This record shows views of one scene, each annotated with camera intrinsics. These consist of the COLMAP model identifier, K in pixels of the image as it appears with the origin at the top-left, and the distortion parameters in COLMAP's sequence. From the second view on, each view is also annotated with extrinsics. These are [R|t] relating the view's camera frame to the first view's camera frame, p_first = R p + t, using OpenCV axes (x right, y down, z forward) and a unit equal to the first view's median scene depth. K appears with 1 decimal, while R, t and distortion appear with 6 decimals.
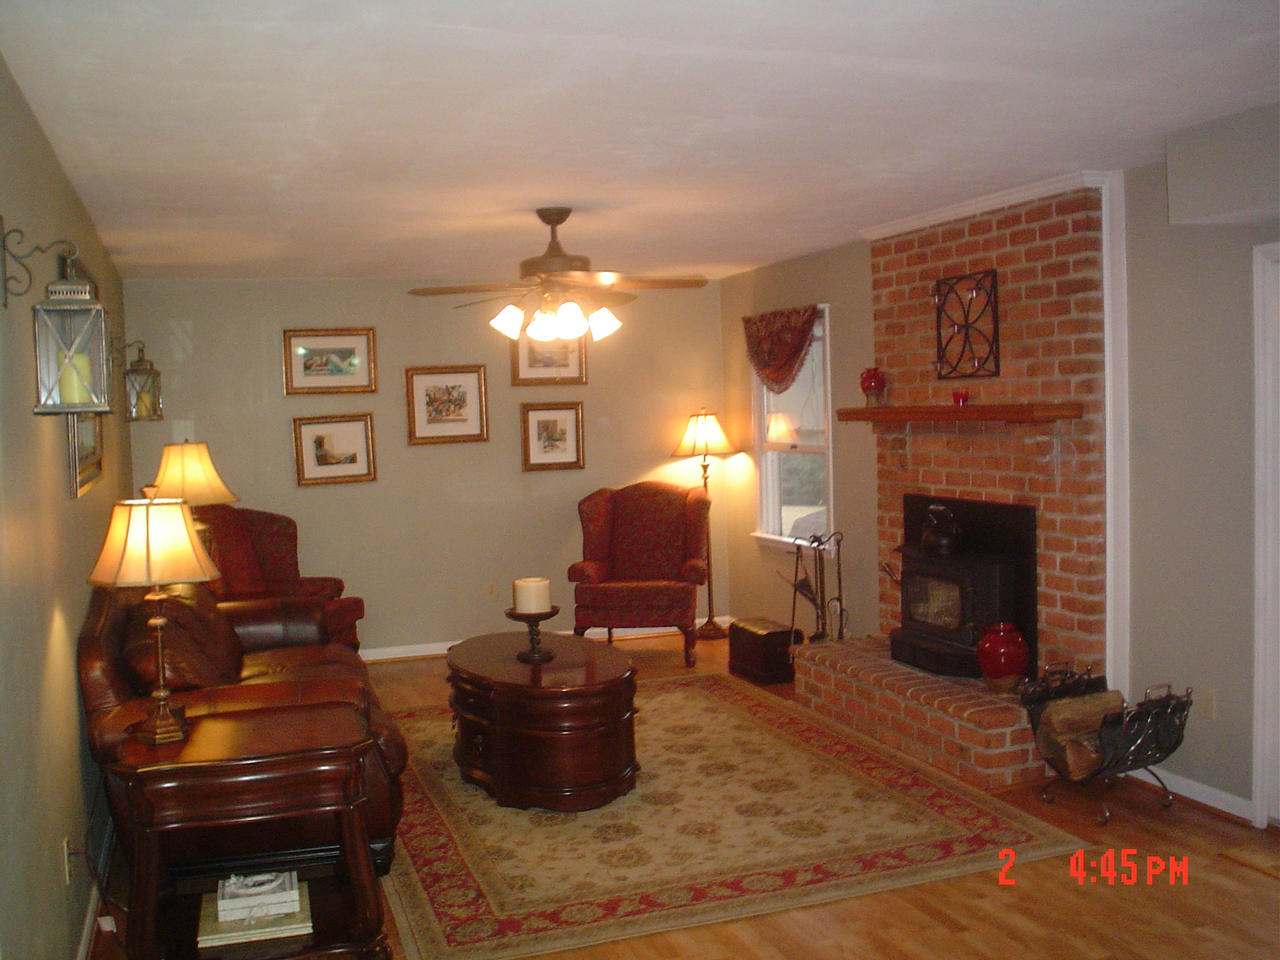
lens RADIAL K [[1242.0, 0, 640.0], [0, 1242.0, 480.0], [0, 0, 1]] dist [-0.119181, 0.088303]
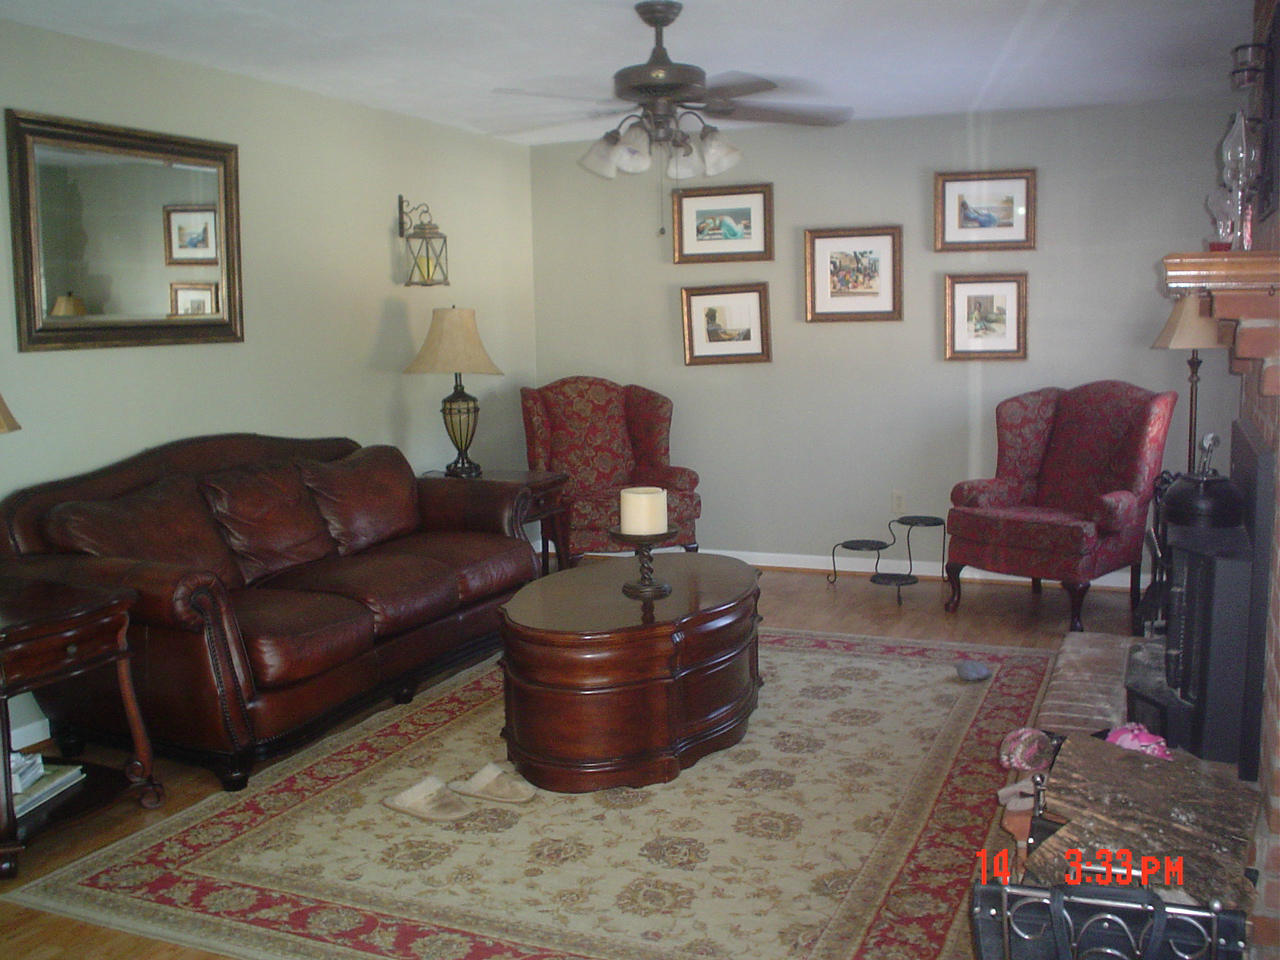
lens RADIAL K [[1242.0, 0, 640.0], [0, 1242.0, 480.0], [0, 0, 1]] dist [-0.119181, 0.088303]
pose [[0.740368, 0.108064, -0.663459, 0.312954], [-0.046388, 0.992854, 0.109950, -0.008473], [0.670600, -0.050627, 0.740090, 0.294134]]
